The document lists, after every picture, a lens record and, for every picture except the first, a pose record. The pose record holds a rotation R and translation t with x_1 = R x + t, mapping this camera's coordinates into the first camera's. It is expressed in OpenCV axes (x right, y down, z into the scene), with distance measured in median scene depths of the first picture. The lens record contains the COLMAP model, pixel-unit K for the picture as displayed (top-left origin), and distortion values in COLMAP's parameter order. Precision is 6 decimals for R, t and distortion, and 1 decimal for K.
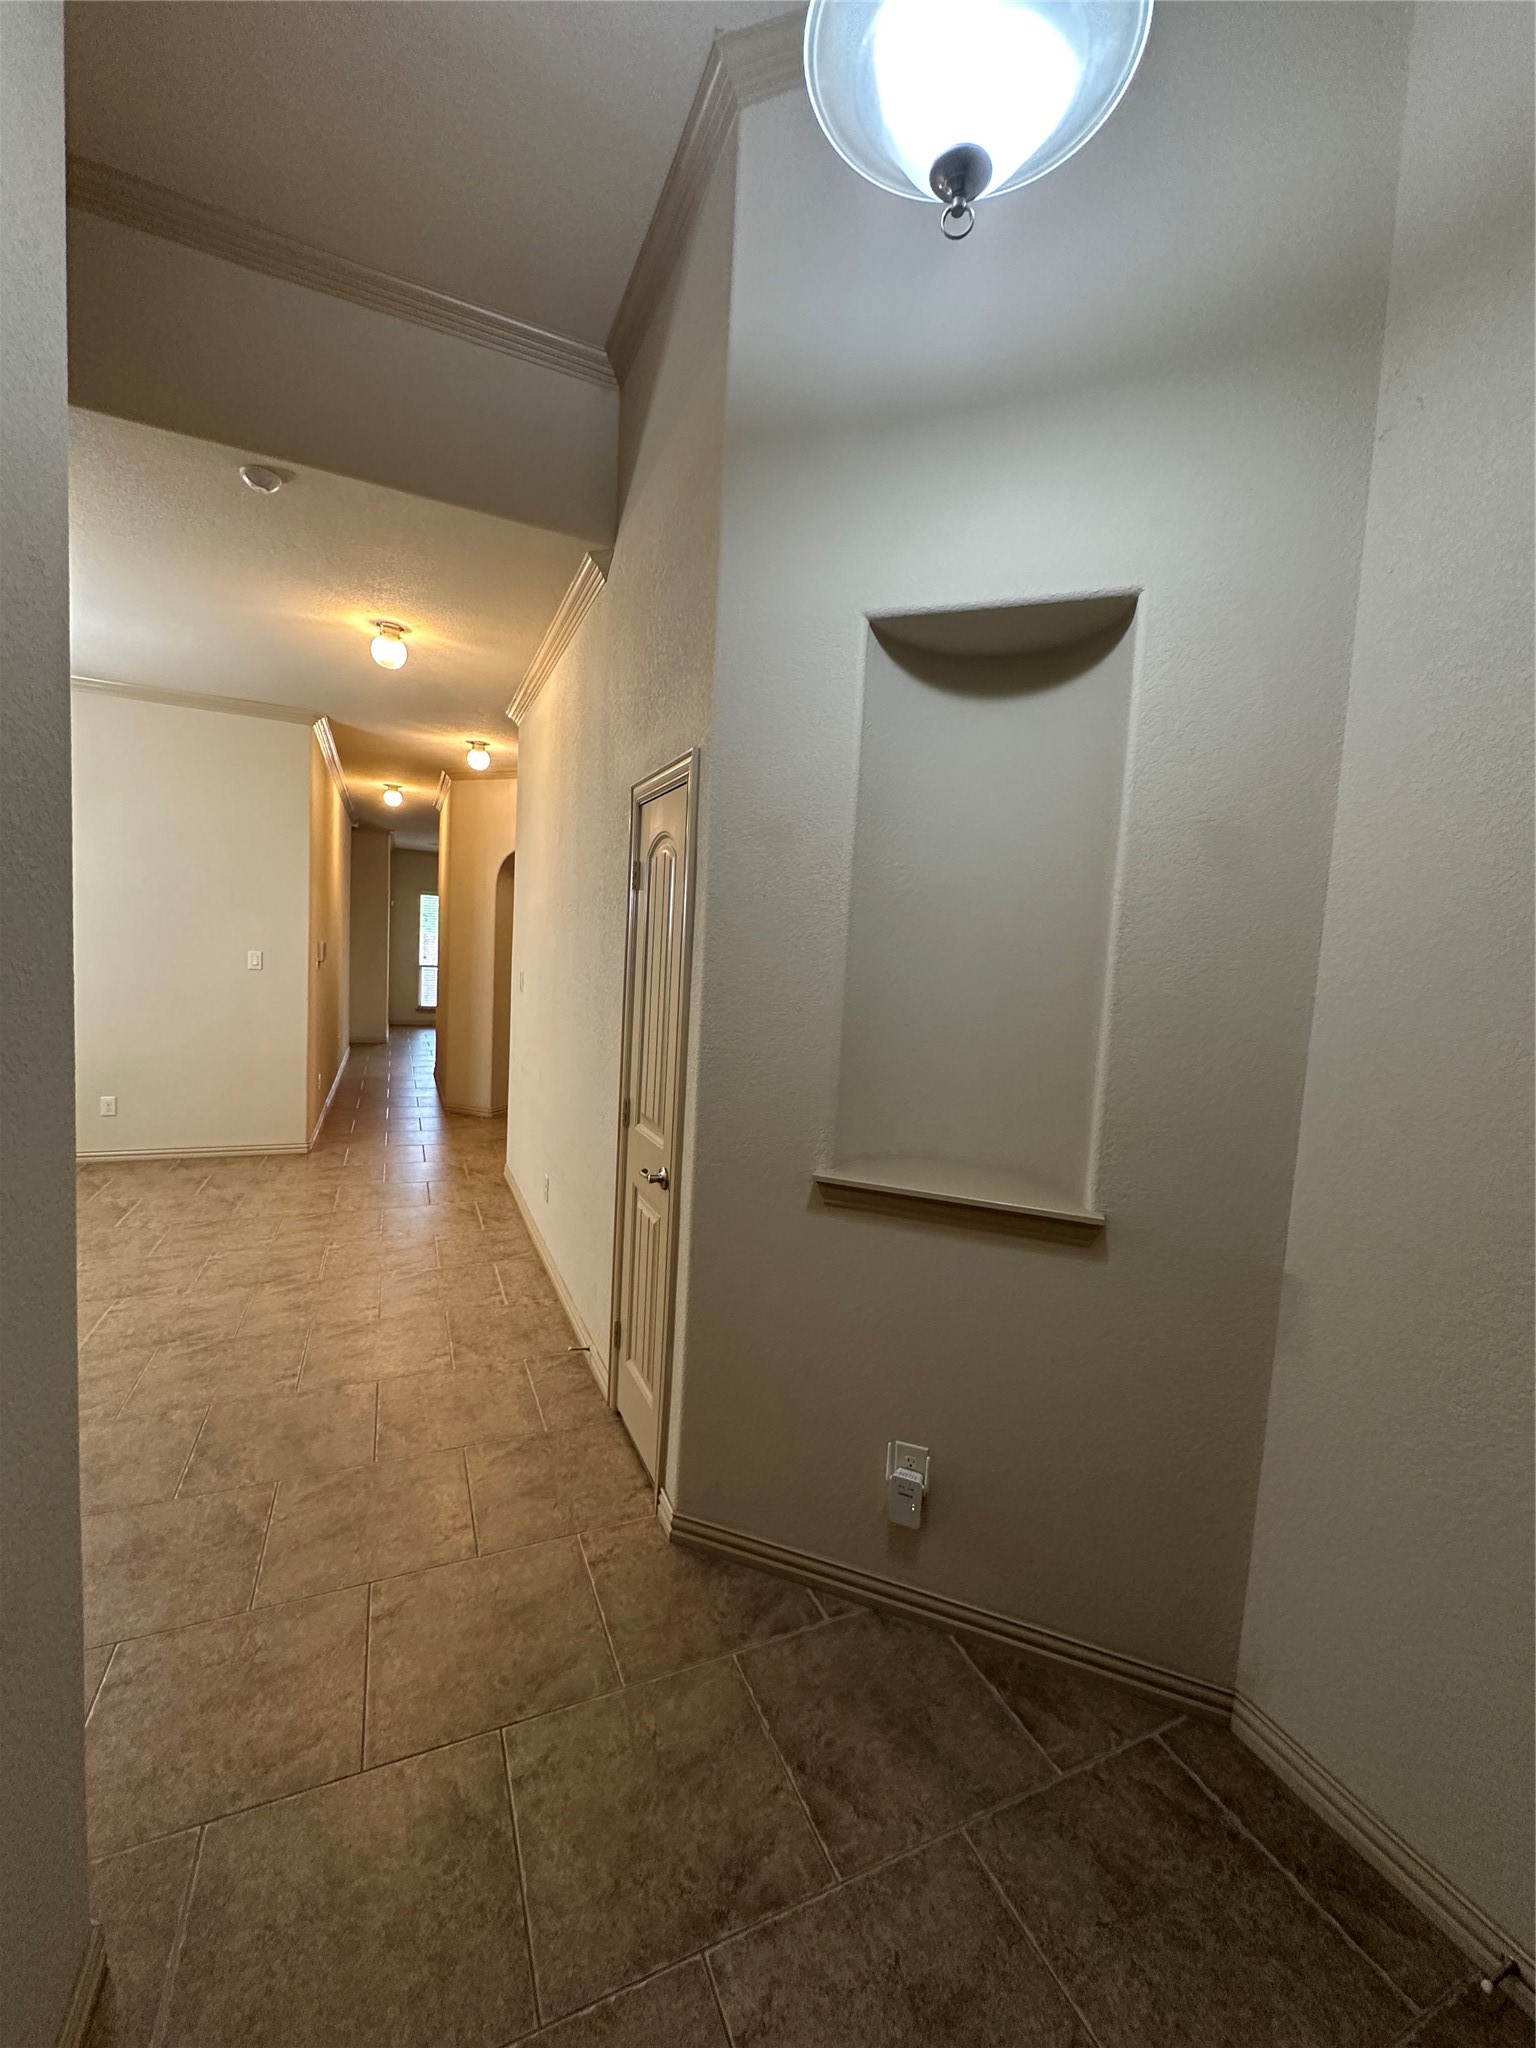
lens RADIAL K [[817.4, 0, 768.4], [0, 817.4, 1022.0], [0, 0, 1]] dist [-0.003320, 0.000449]
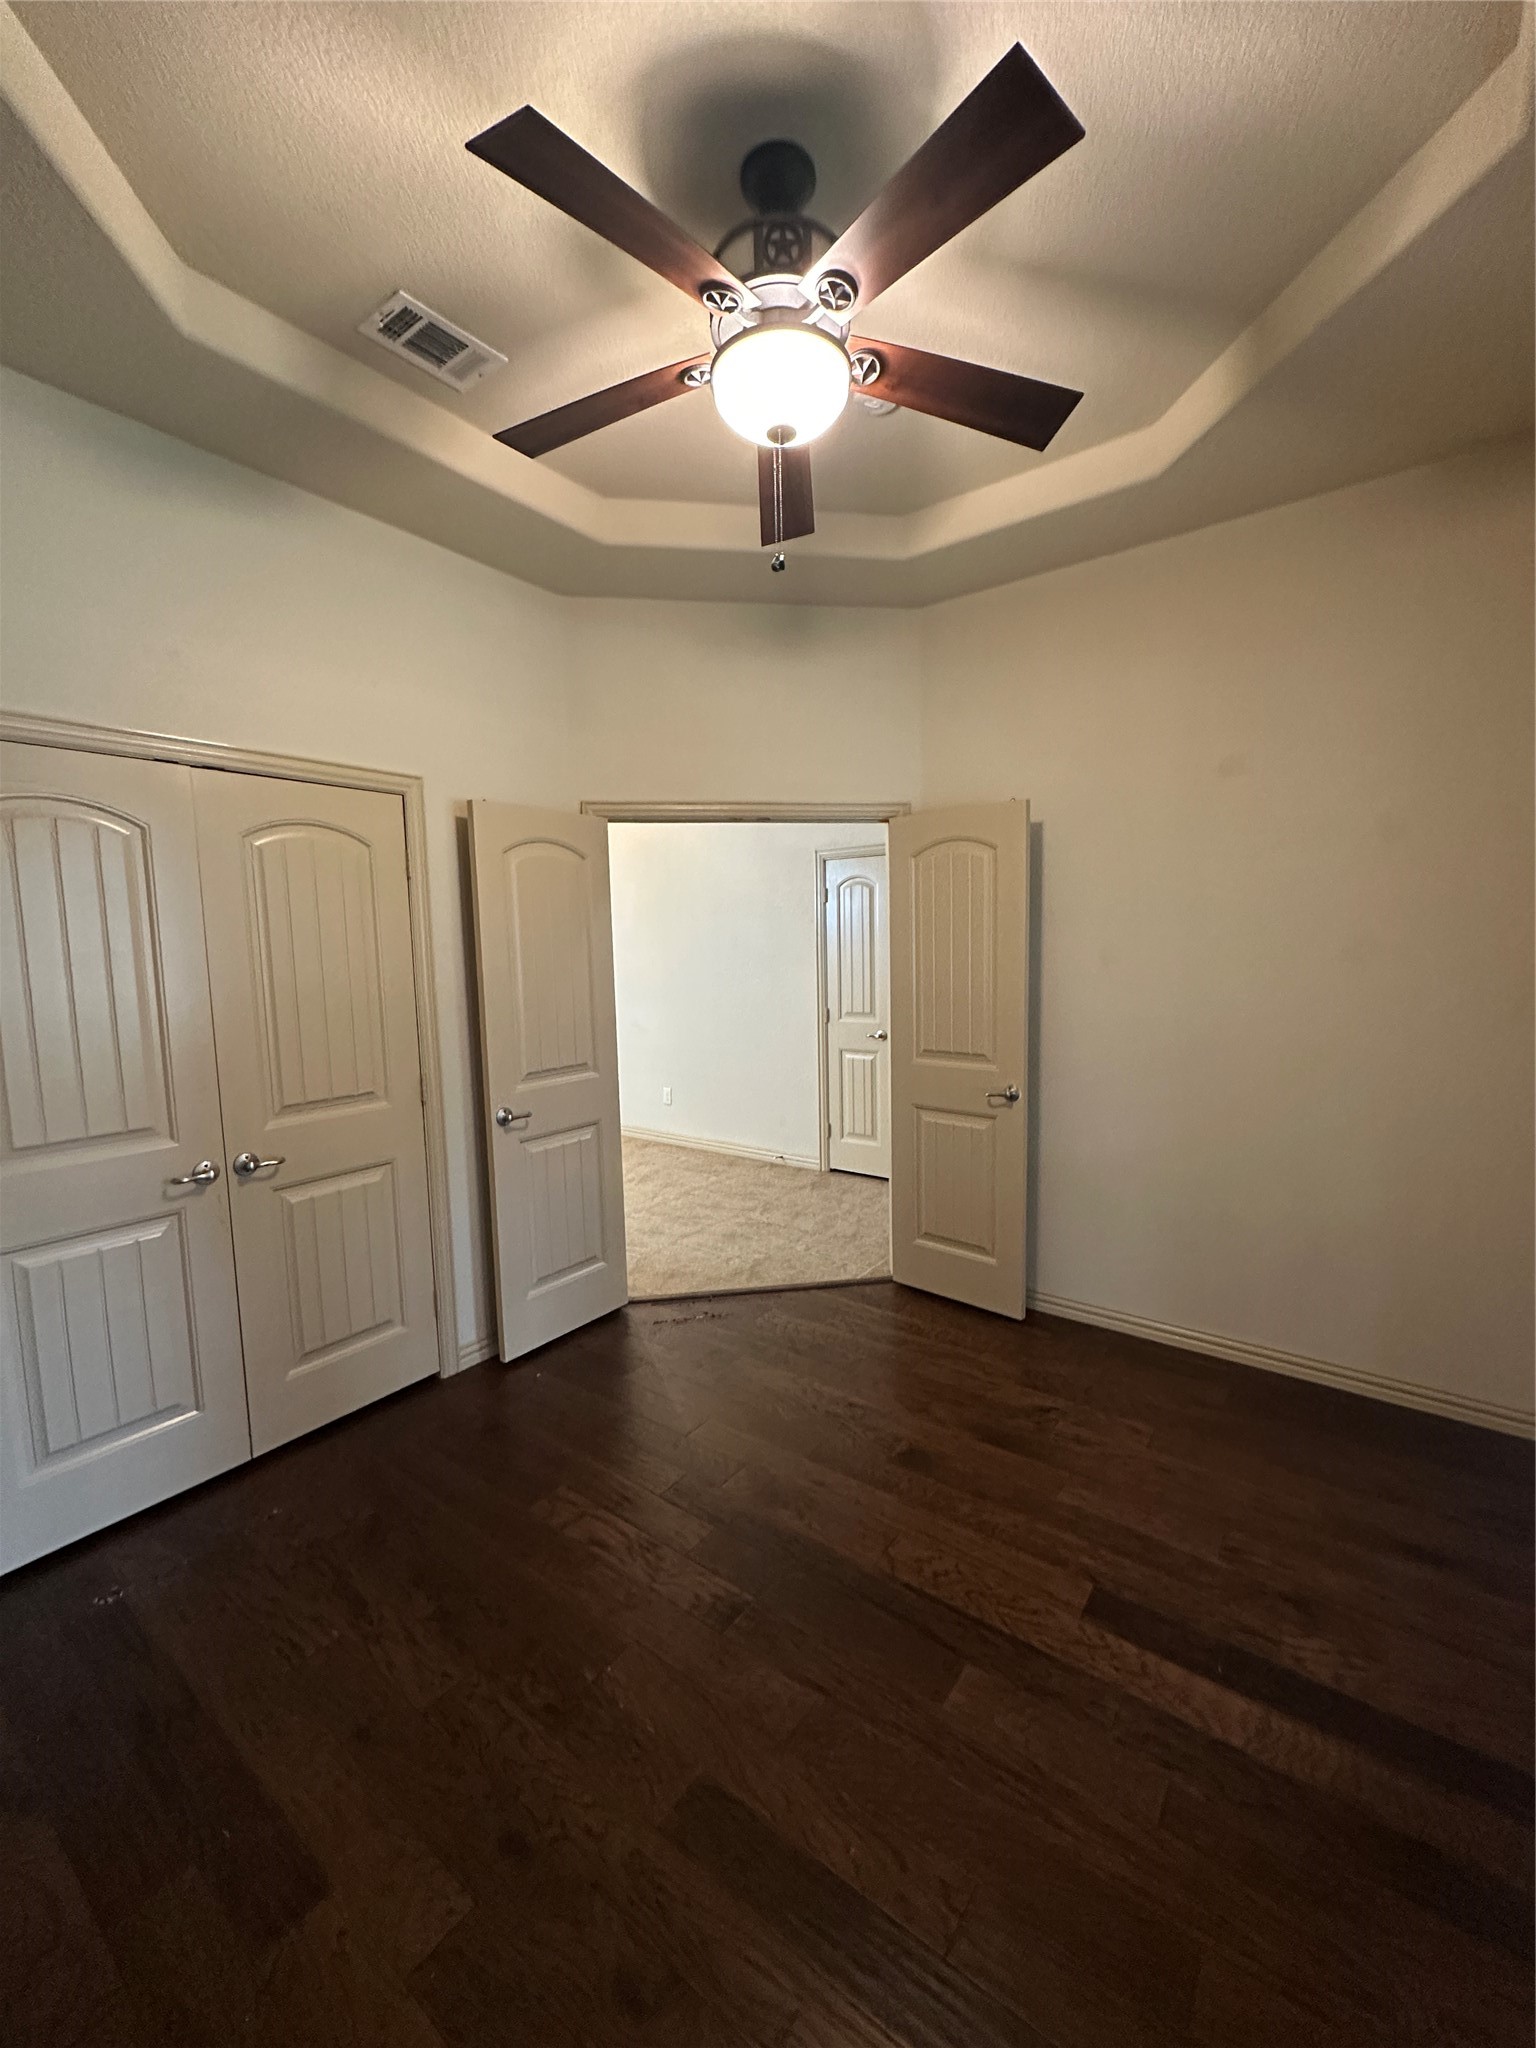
lens RADIAL K [[818.6, 0, 768.0], [0, 818.6, 1024.0], [0, 0, 1]] dist [-0.000974, -0.000207]
pose [[0.873679, -0.121571, 0.471068, -0.708799], [0.109321, 0.992571, 0.053403, 0.004921], [-0.474061, 0.004841, 0.880479, -0.389030]]
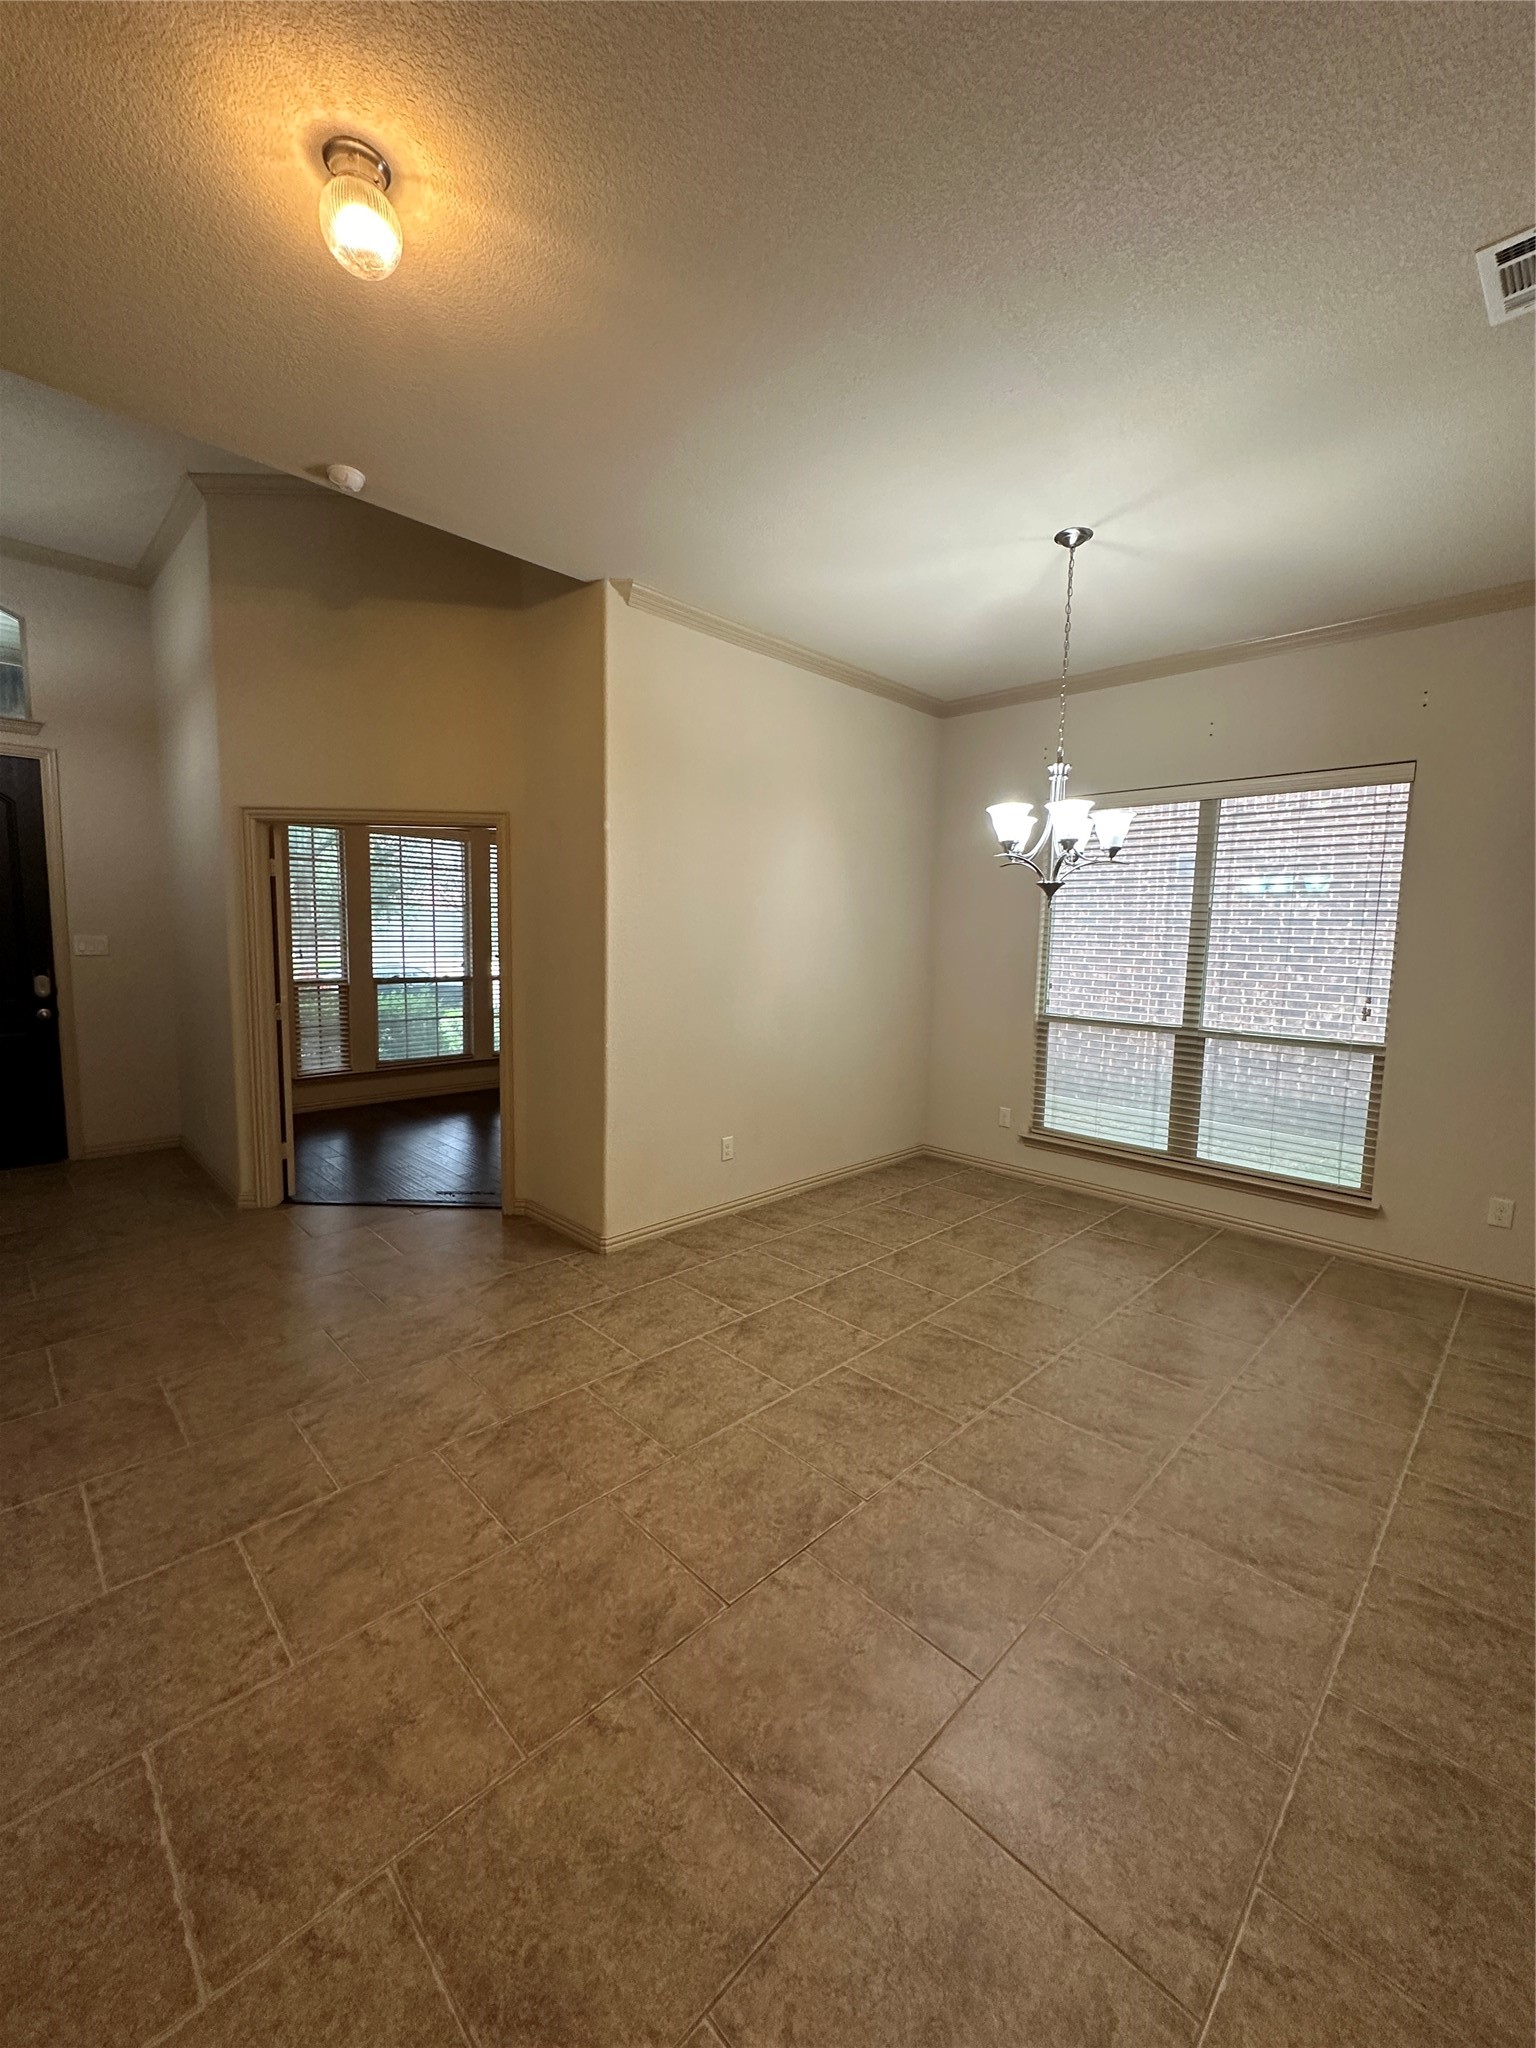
lens RADIAL K [[817.4, 0, 768.4], [0, 817.4, 1022.0], [0, 0, 1]] dist [-0.003320, 0.000449]
pose [[-0.933705, -0.036189, -0.356211, -0.438525], [-0.102226, 0.980412, 0.168351, -0.120761], [0.343141, 0.193604, -0.919115, 1.281776]]
